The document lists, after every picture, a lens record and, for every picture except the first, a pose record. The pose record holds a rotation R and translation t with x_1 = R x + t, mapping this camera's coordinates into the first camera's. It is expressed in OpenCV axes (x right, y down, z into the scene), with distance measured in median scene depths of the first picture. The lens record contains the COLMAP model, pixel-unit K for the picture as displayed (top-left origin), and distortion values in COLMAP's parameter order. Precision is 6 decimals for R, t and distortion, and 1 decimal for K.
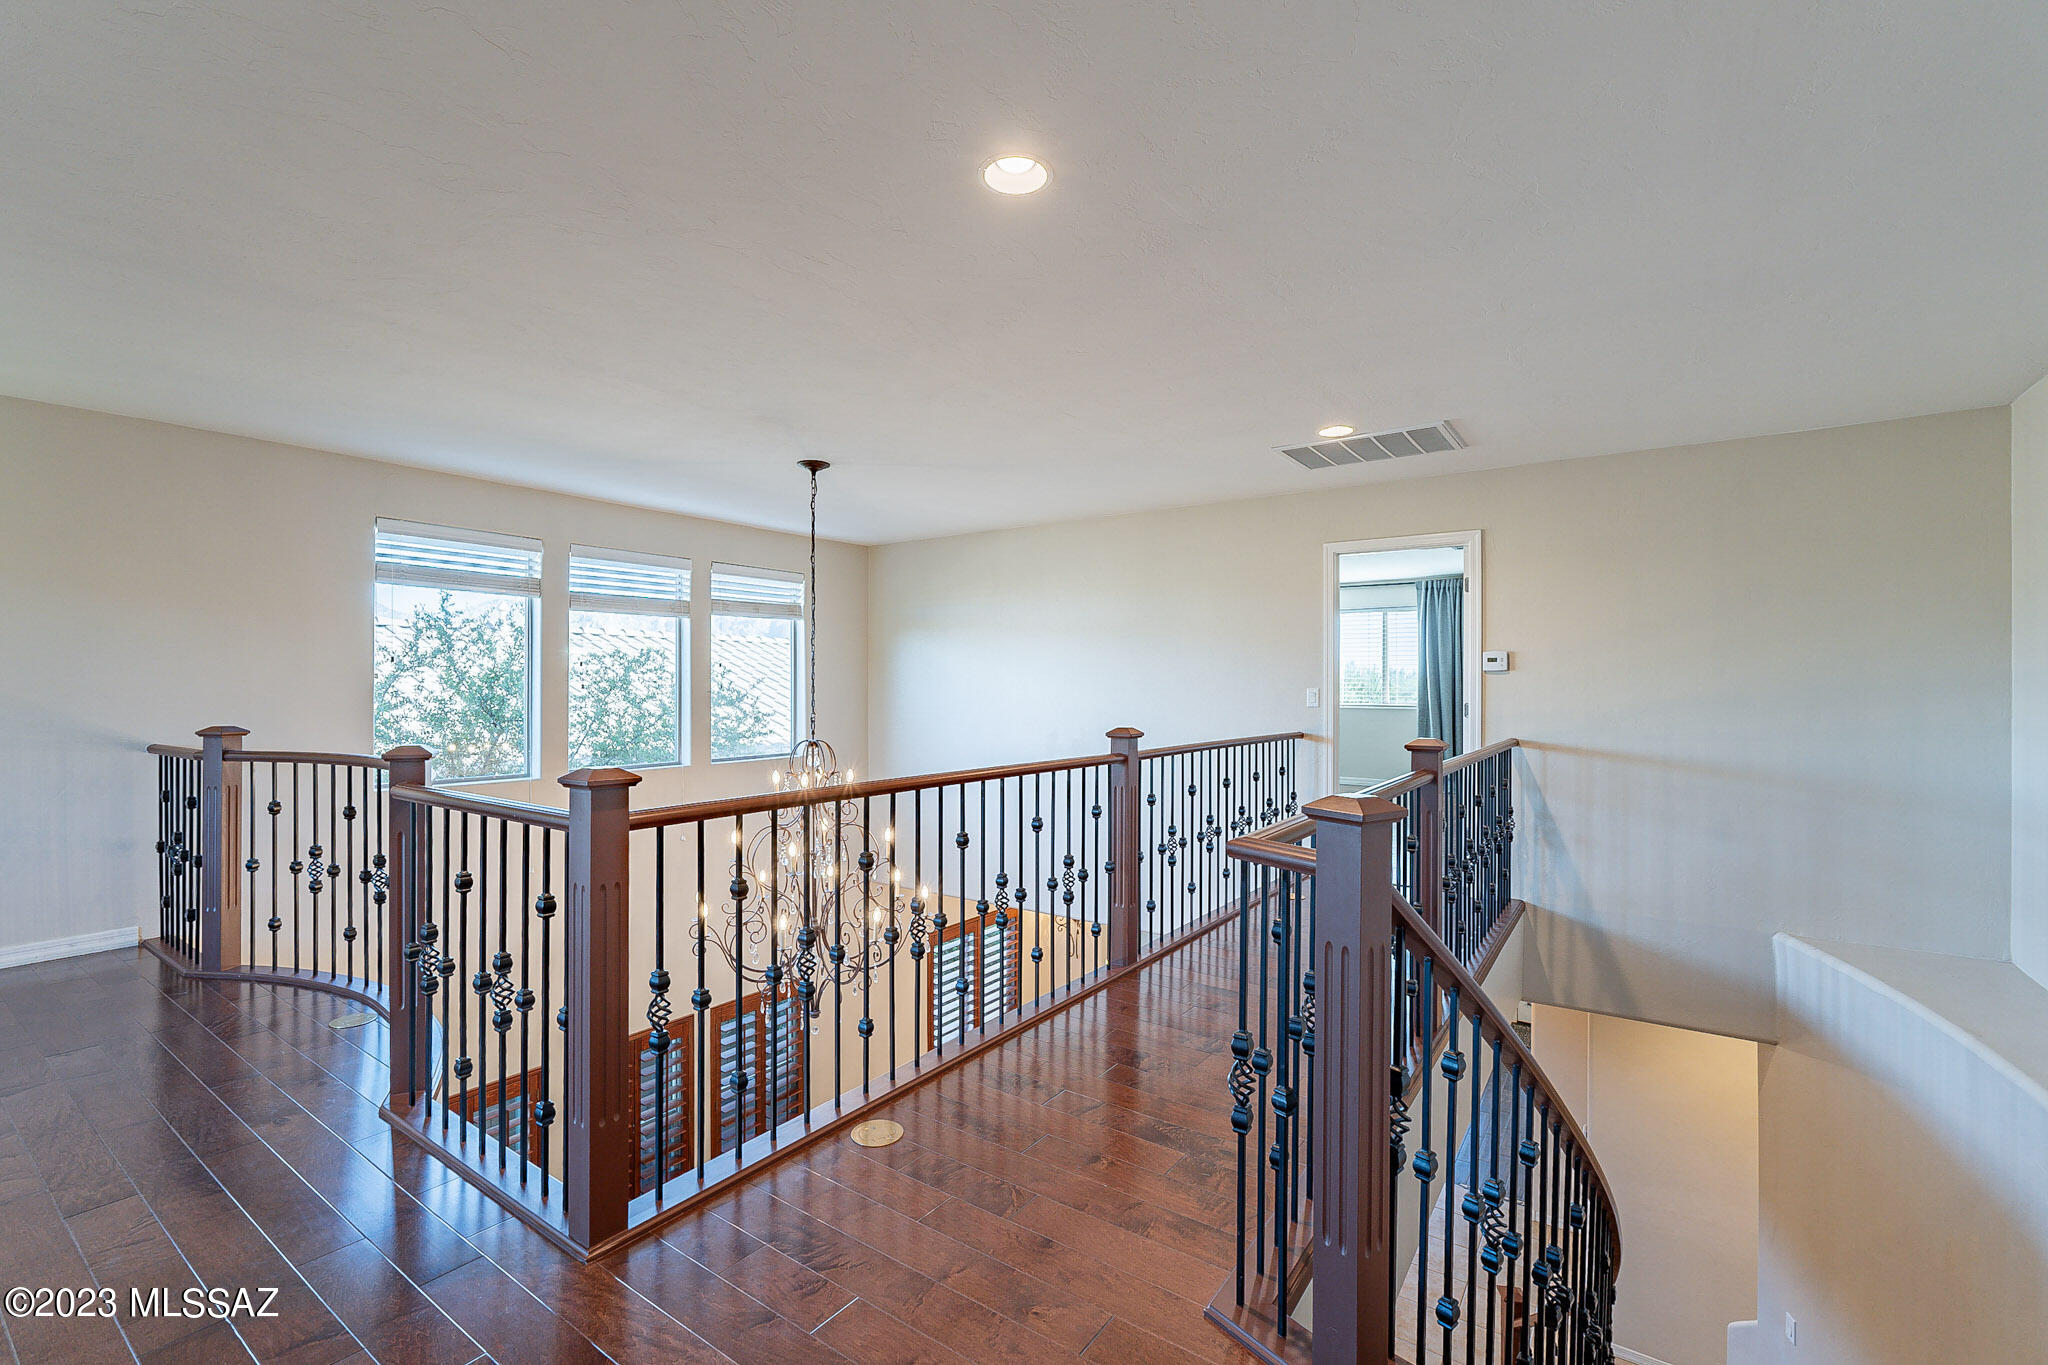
lens RADIAL K [[895.7, 0, 1020.4], [0, 895.7, 683.1], [0, 0, 1]] dist [-0.001914, -0.000216]
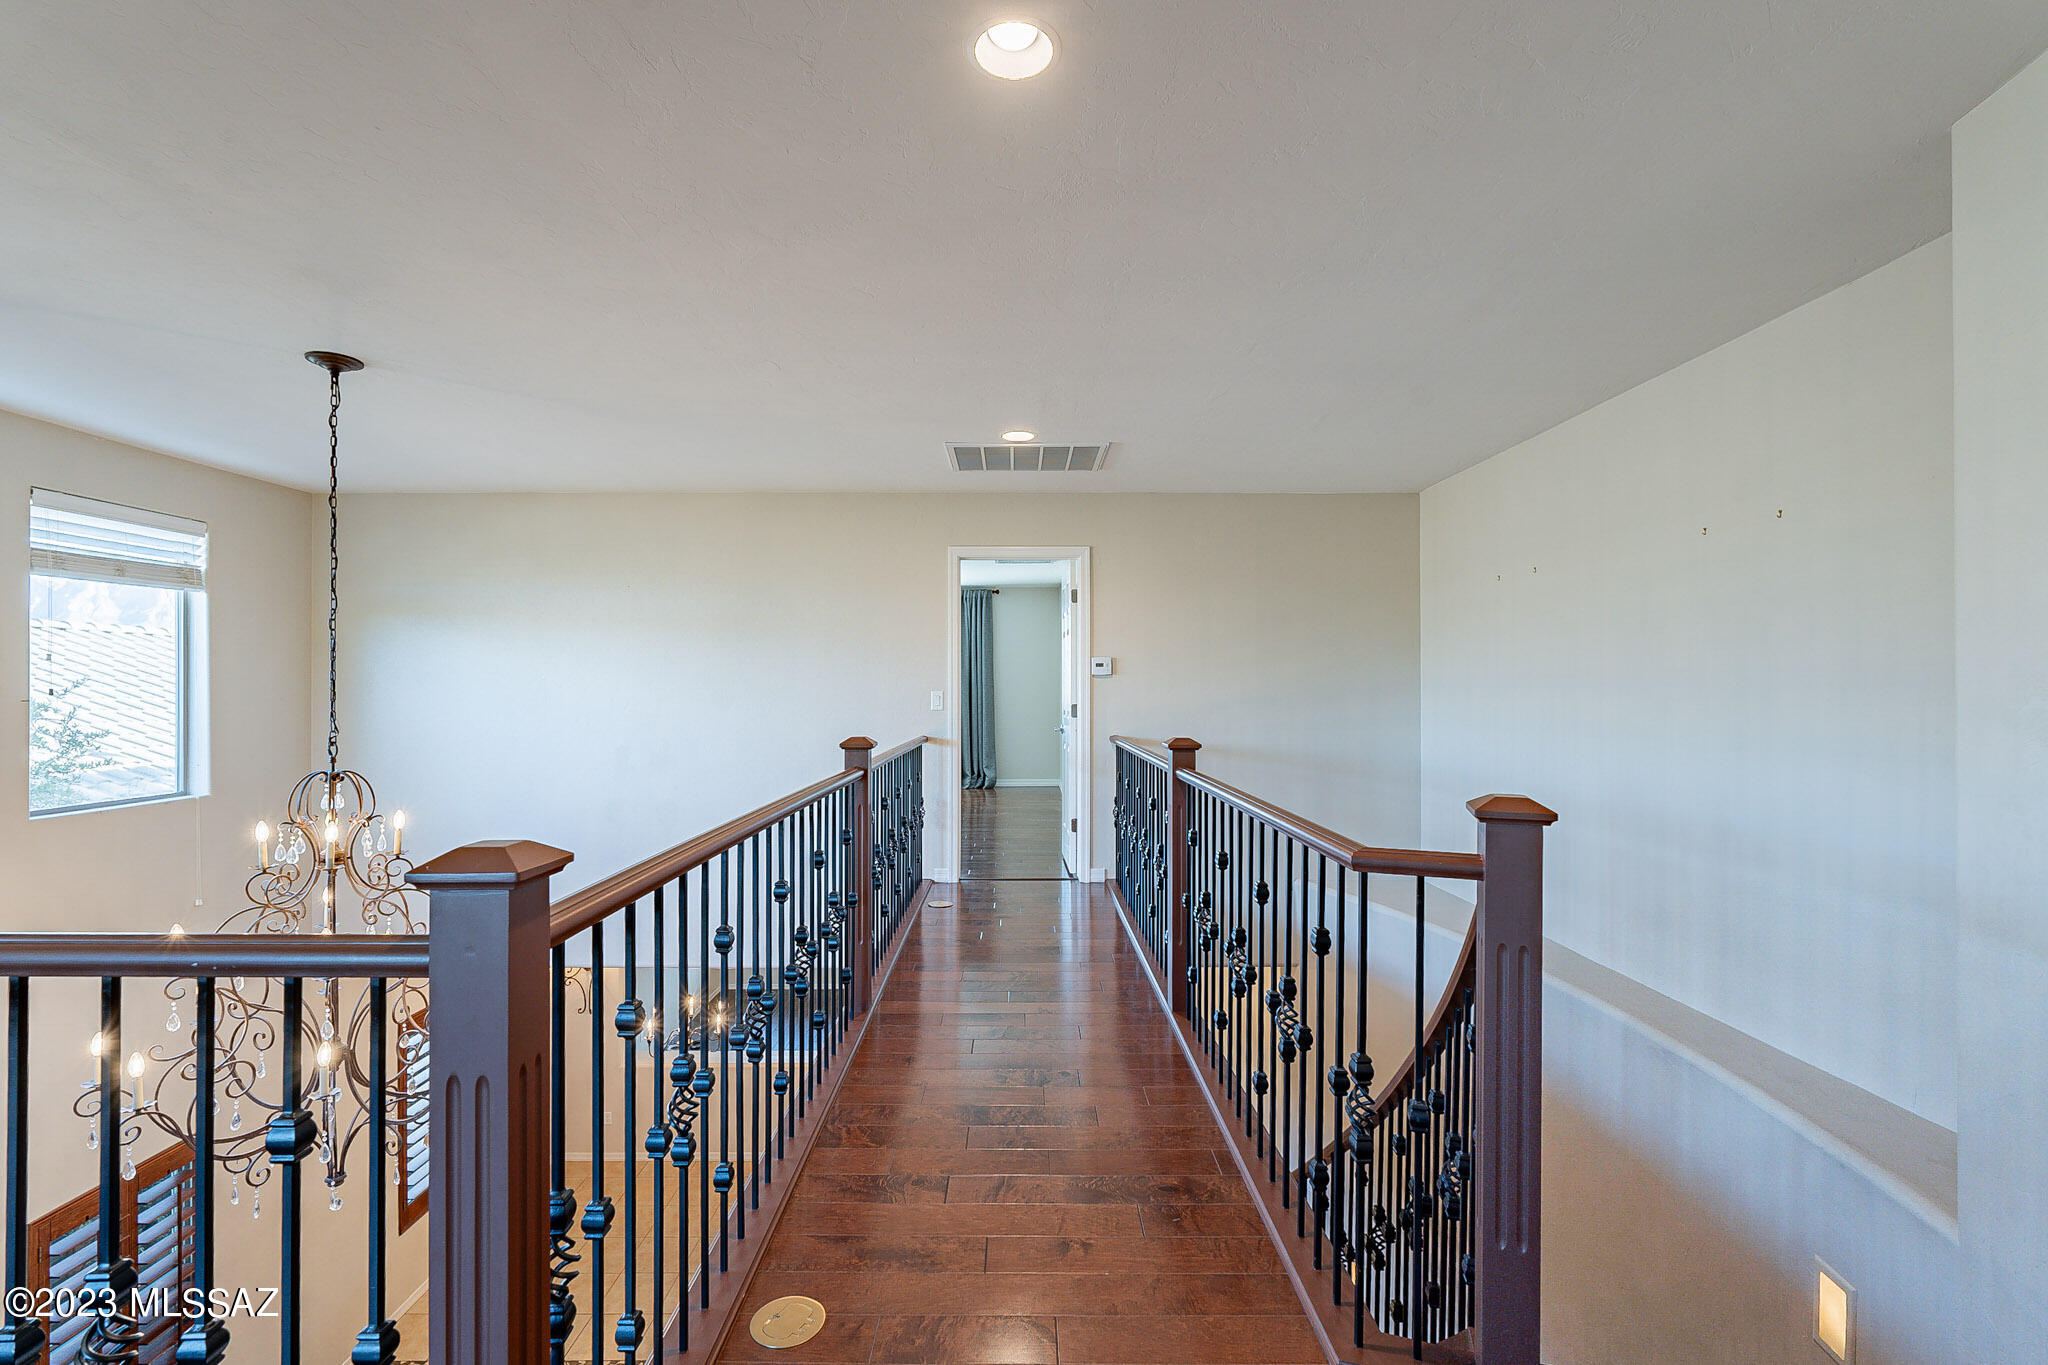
lens RADIAL K [[911.5, 0, 1024.0], [0, 911.5, 682.5], [0, 0, 1]] dist [-0.013756, 0.000138]
pose [[0.805761, 0.000934, 0.592240, -0.193571], [0.000662, 0.999997, -0.002478, -0.001550], [-0.592241, 0.002389, 0.805758, 0.135585]]
